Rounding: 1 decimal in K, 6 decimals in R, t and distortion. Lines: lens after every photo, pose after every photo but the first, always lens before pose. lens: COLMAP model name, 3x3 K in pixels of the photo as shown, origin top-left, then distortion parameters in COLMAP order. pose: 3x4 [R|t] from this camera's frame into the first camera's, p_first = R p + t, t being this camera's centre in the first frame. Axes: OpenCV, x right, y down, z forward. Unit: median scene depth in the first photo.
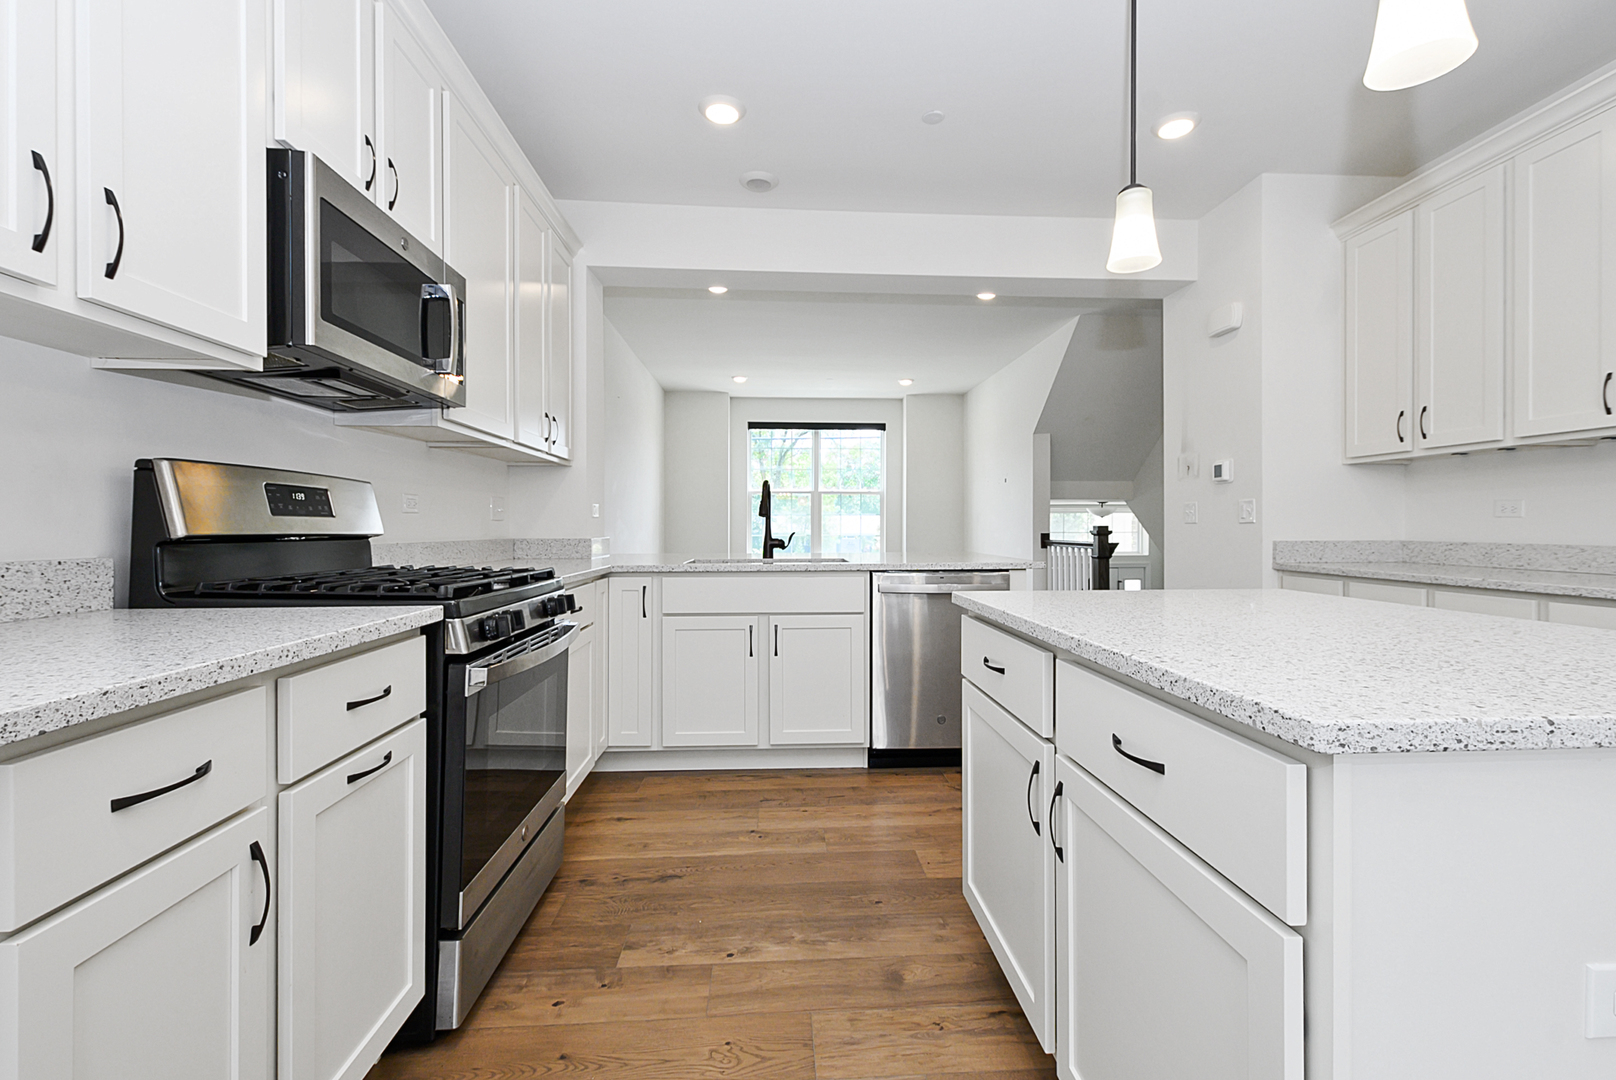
lens RADIAL K [[718.7, 0, 818.0], [0, 718.7, 525.9], [0, 0, 1]] dist [0.011339, -0.001032]
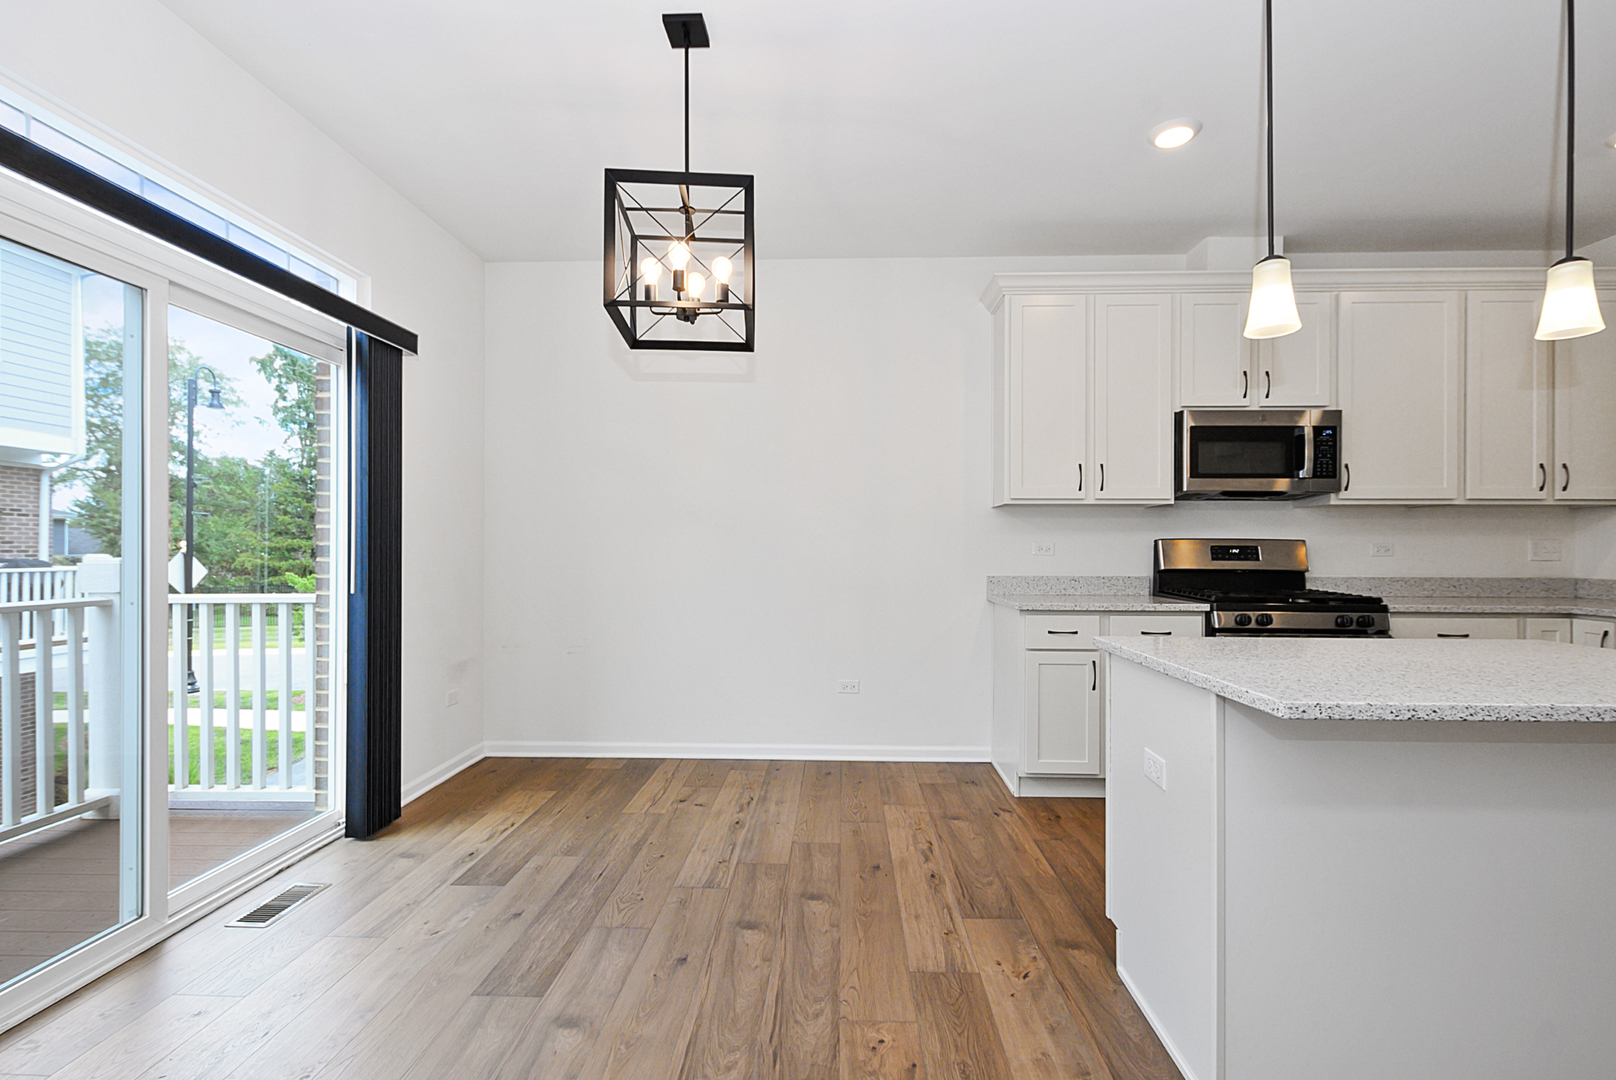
lens RADIAL K [[718.7, 0, 818.7], [0, 718.7, 545.5], [0, 0, 1]] dist [0.011339, -0.001032]
pose [[-0.088777, -0.015917, -0.995924, 1.349983], [-0.000164, 0.999873, -0.015965, -0.023196], [0.996051, -0.001254, -0.088769, 0.009621]]
